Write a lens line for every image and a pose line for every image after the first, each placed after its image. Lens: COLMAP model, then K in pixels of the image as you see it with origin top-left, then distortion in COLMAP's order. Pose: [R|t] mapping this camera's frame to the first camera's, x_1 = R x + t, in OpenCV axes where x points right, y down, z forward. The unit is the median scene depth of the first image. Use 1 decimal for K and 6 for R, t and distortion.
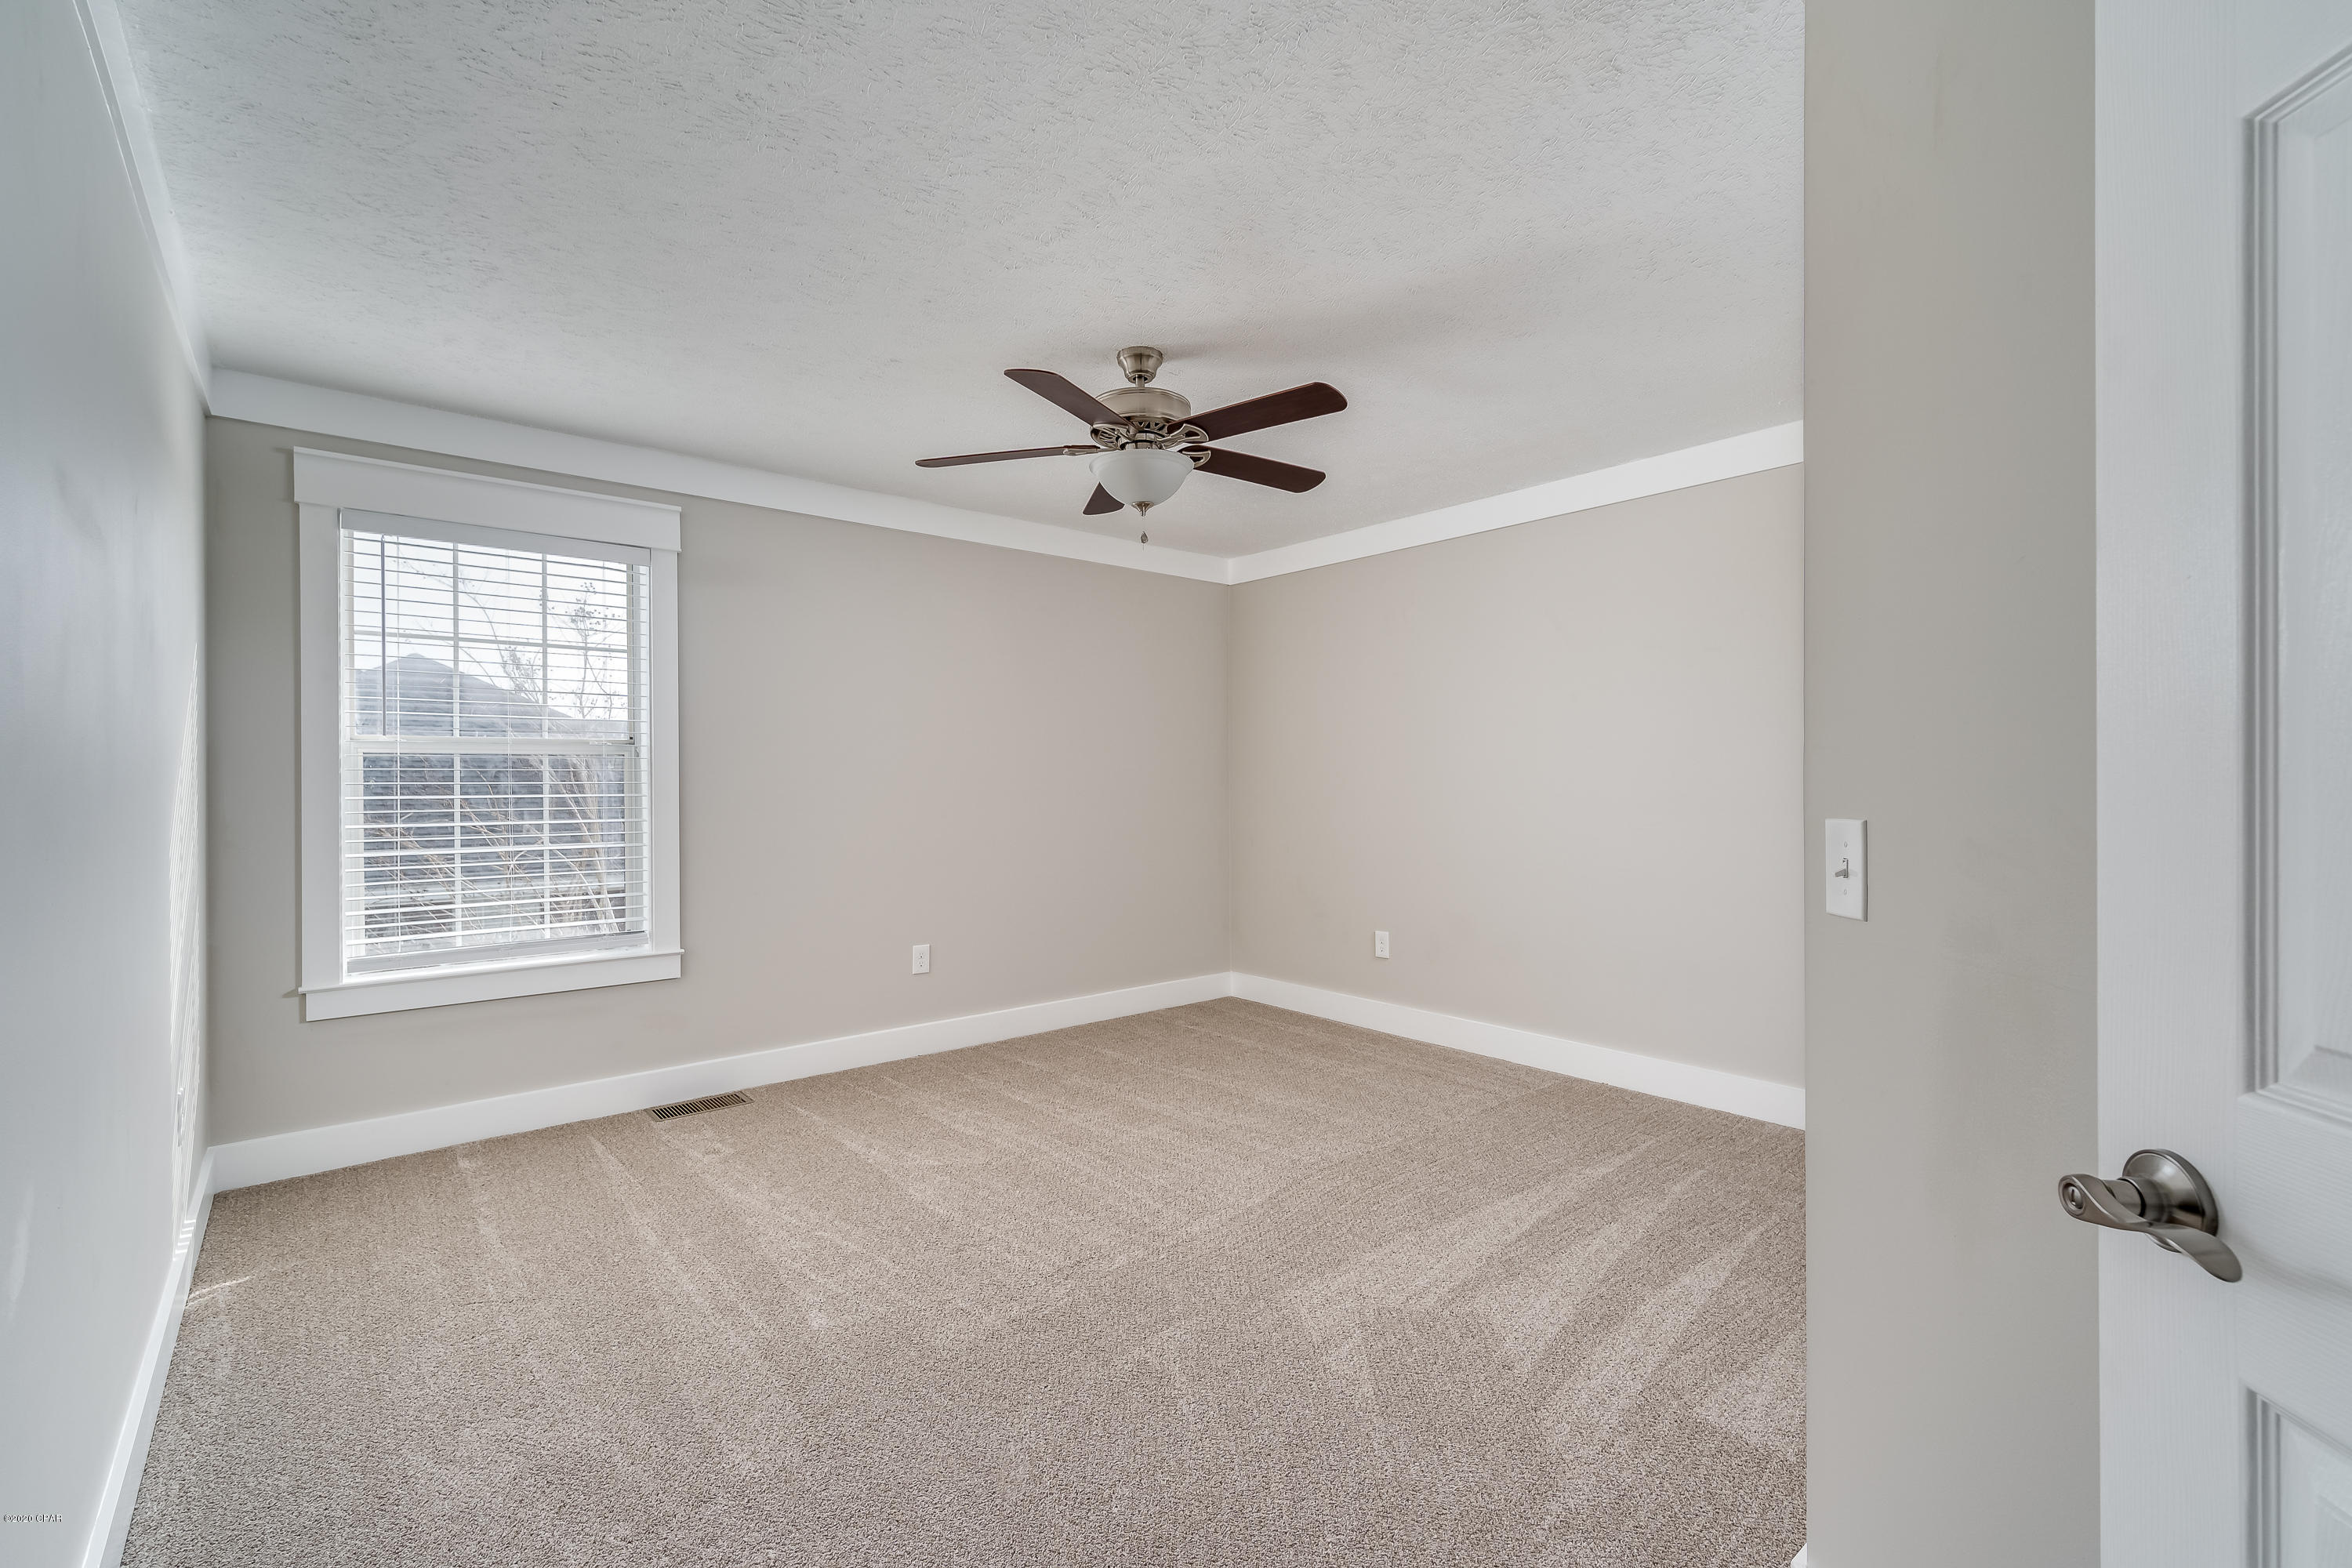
lens RADIAL K [[1017.6, 0, 1185.0], [0, 1017.6, 787.0], [0, 0, 1]] dist [0.003329, 0.000256]
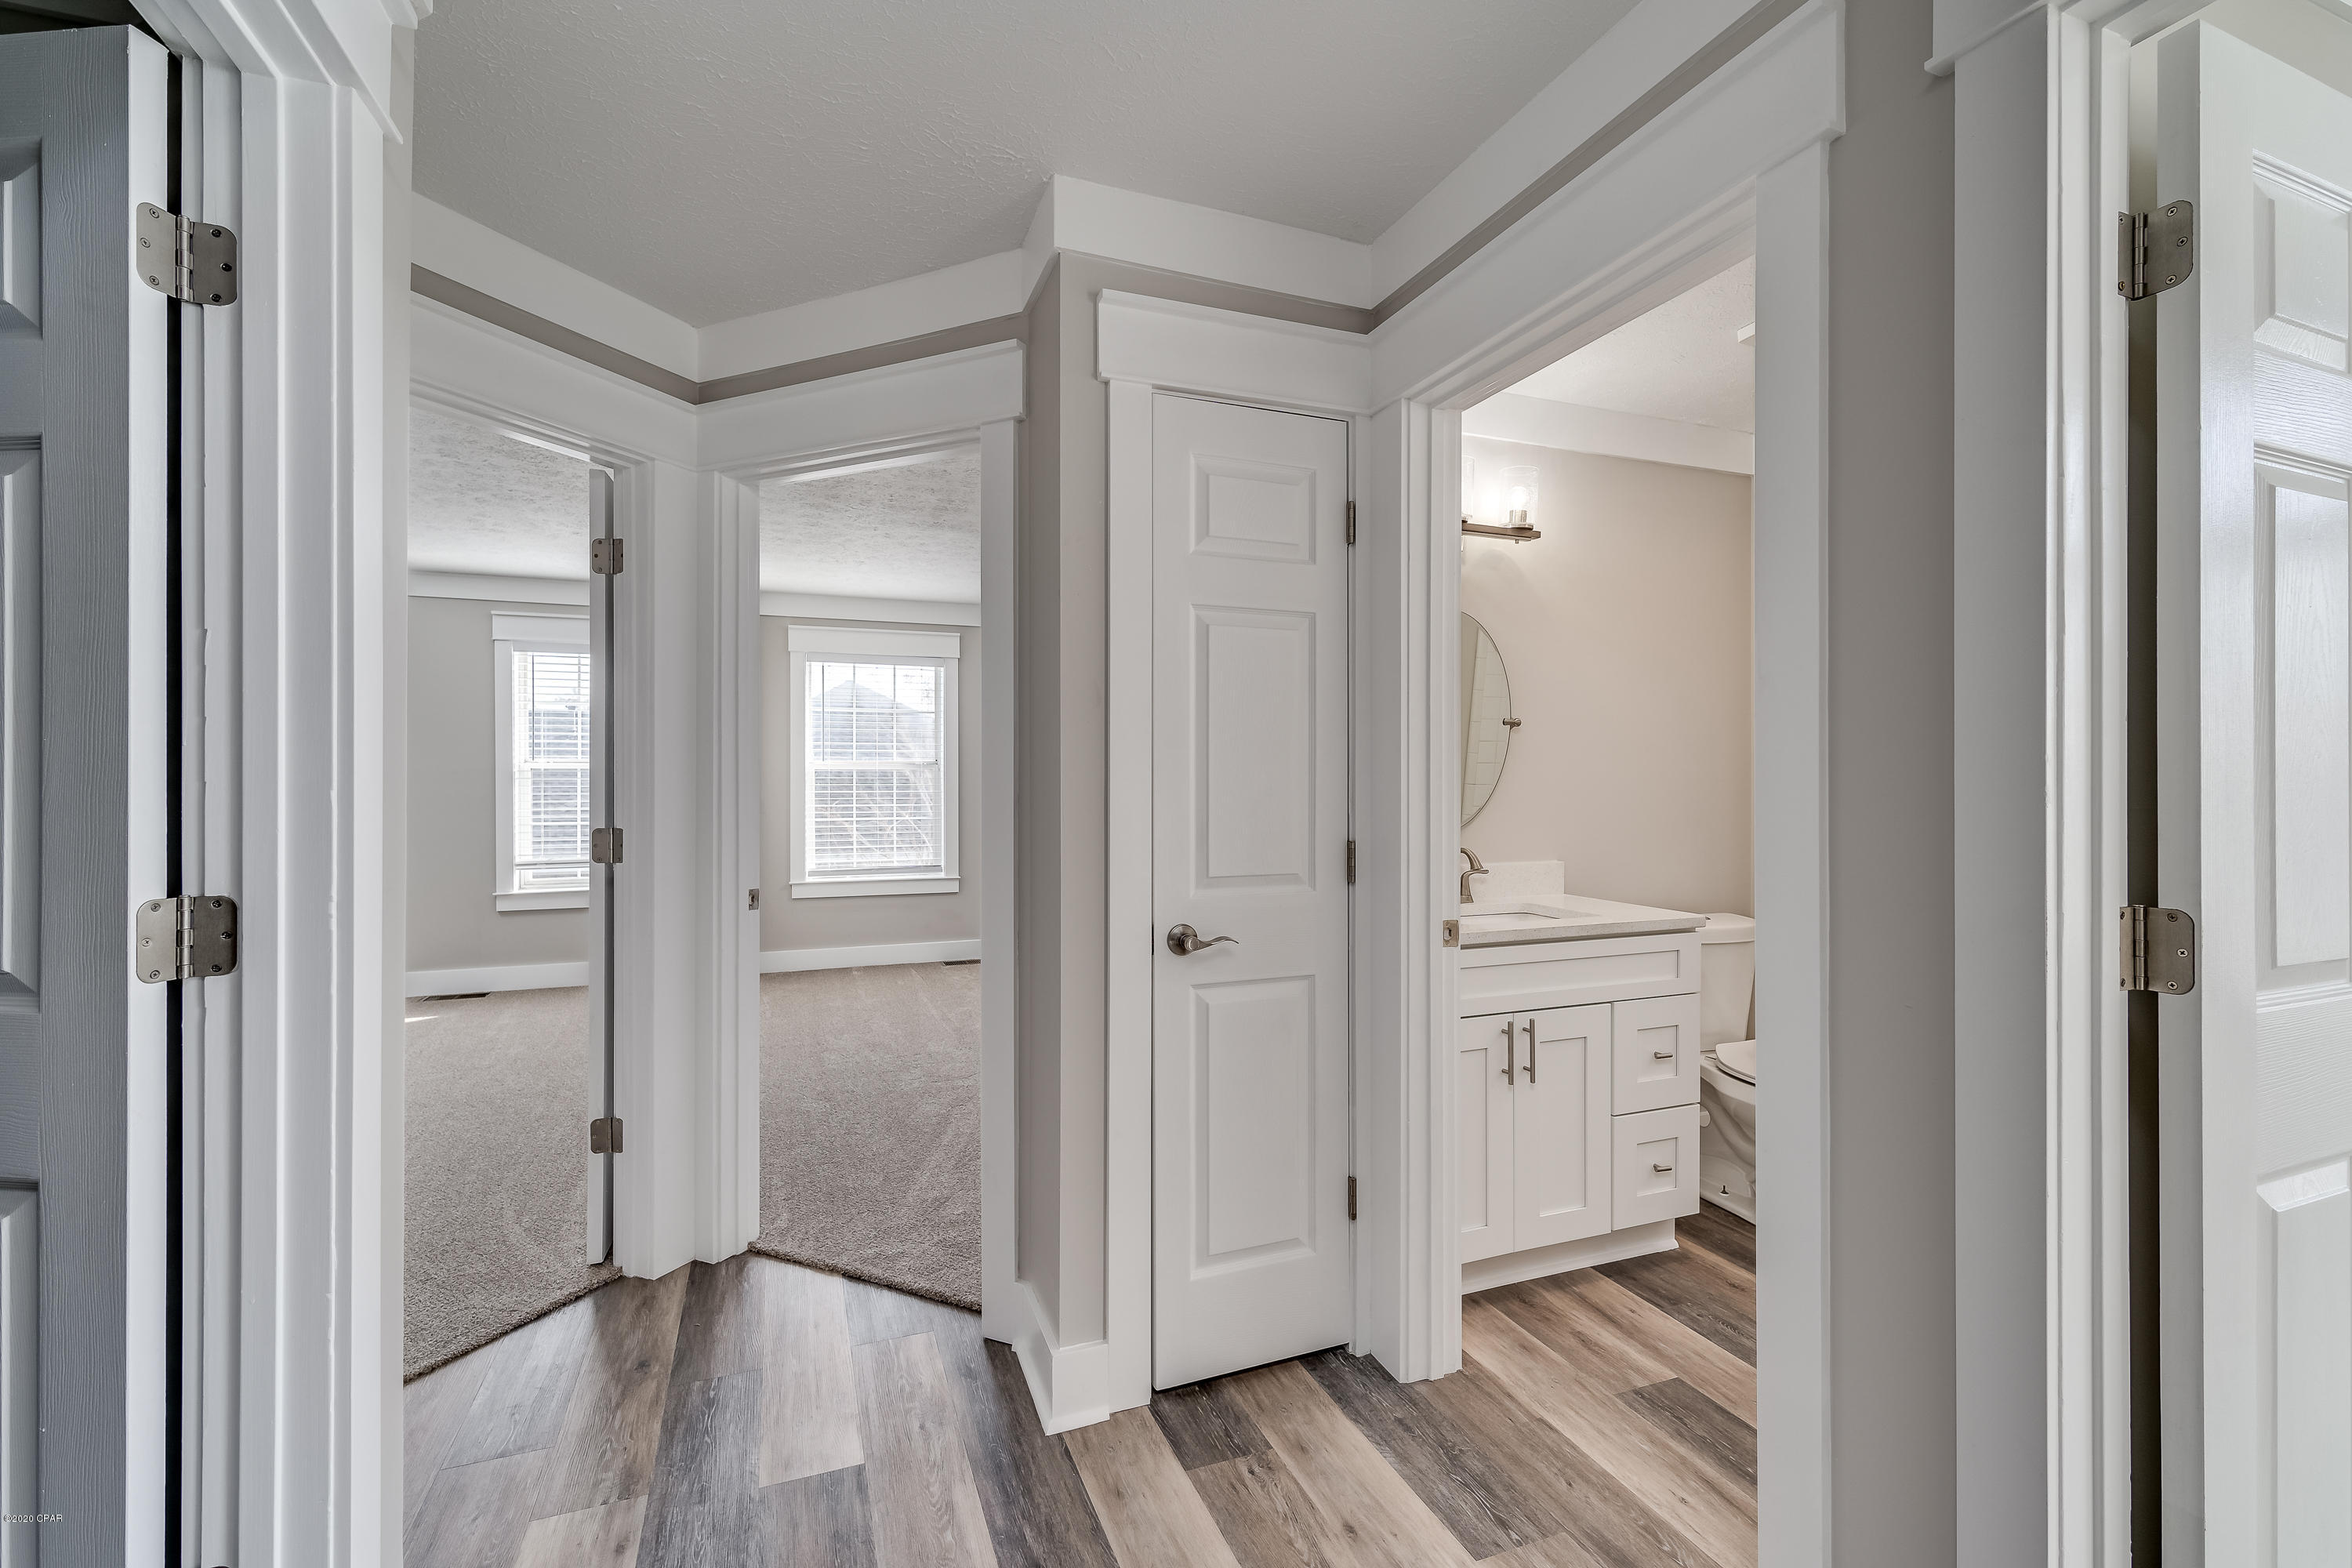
lens RADIAL K [[1017.6, 0, 1170.3], [0, 1017.6, 789.4], [0, 0, 1]] dist [0.003329, 0.000256]
pose [[0.940405, 0.000810, -0.340055, 0.535007], [-0.003078, 0.999976, -0.006131, 0.015869], [0.340042, 0.006813, 0.940386, -0.649475]]
